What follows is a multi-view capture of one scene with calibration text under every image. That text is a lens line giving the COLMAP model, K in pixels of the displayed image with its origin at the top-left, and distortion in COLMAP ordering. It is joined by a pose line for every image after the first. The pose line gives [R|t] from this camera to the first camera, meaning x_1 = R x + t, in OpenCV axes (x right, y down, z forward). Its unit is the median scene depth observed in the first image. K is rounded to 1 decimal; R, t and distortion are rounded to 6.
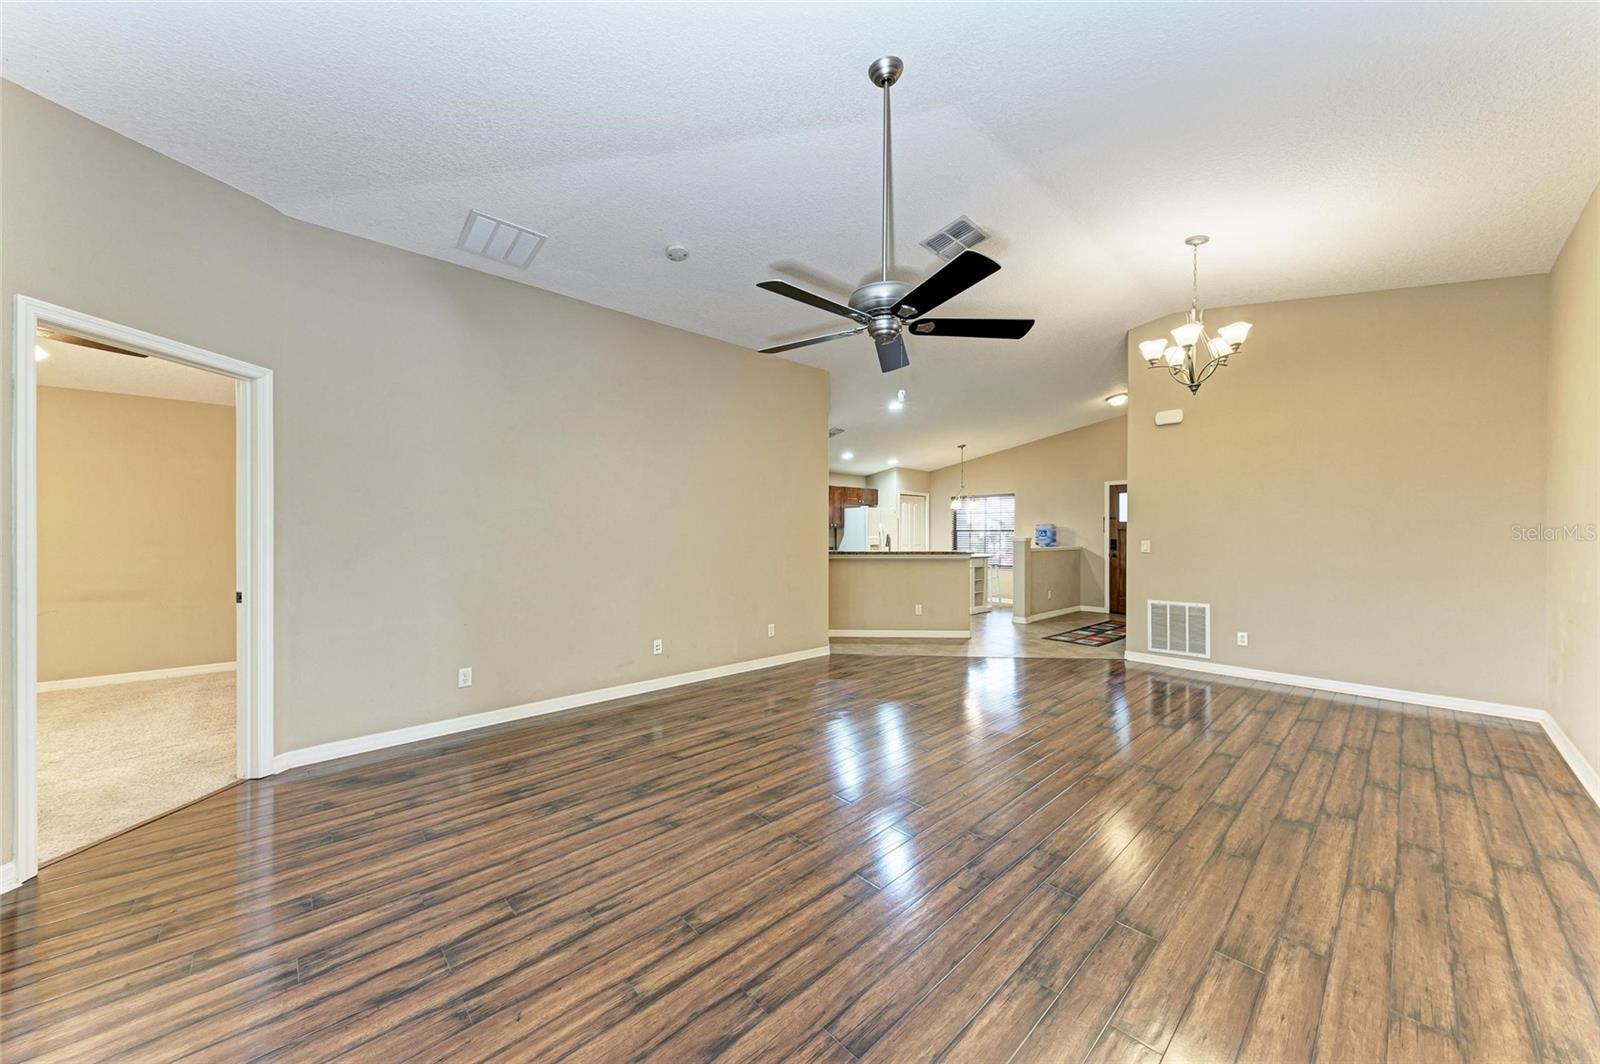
lens RADIAL K [[559.0, 0, 798.0], [0, 559.0, 539.4], [0, 0, 1]] dist [0.007777, -0.002910]
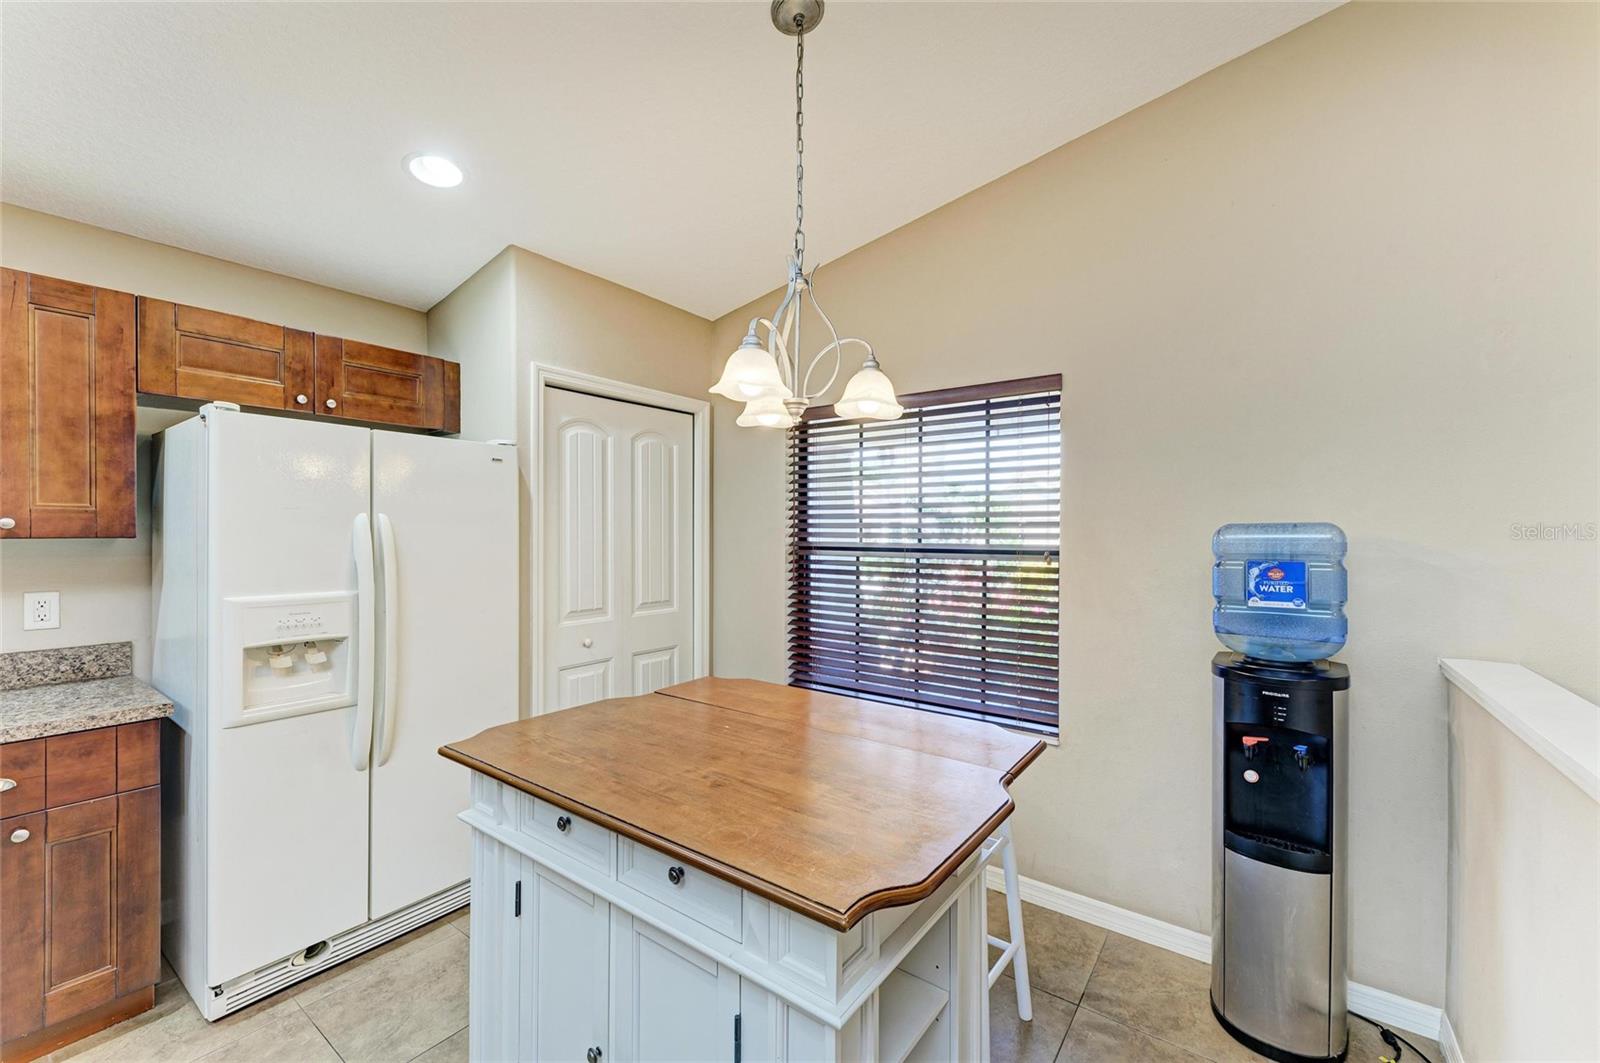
lens RADIAL K [[639.4, 0, 798.9], [0, 639.4, 533.1], [0, 0, 1]] dist [0.011467, -0.004260]
pose [[0.981565, 0.001786, 0.191119, 0.770188], [-0.000120, 0.999962, -0.008731, -0.067276], [-0.191128, 0.008547, 0.981528, 2.462946]]
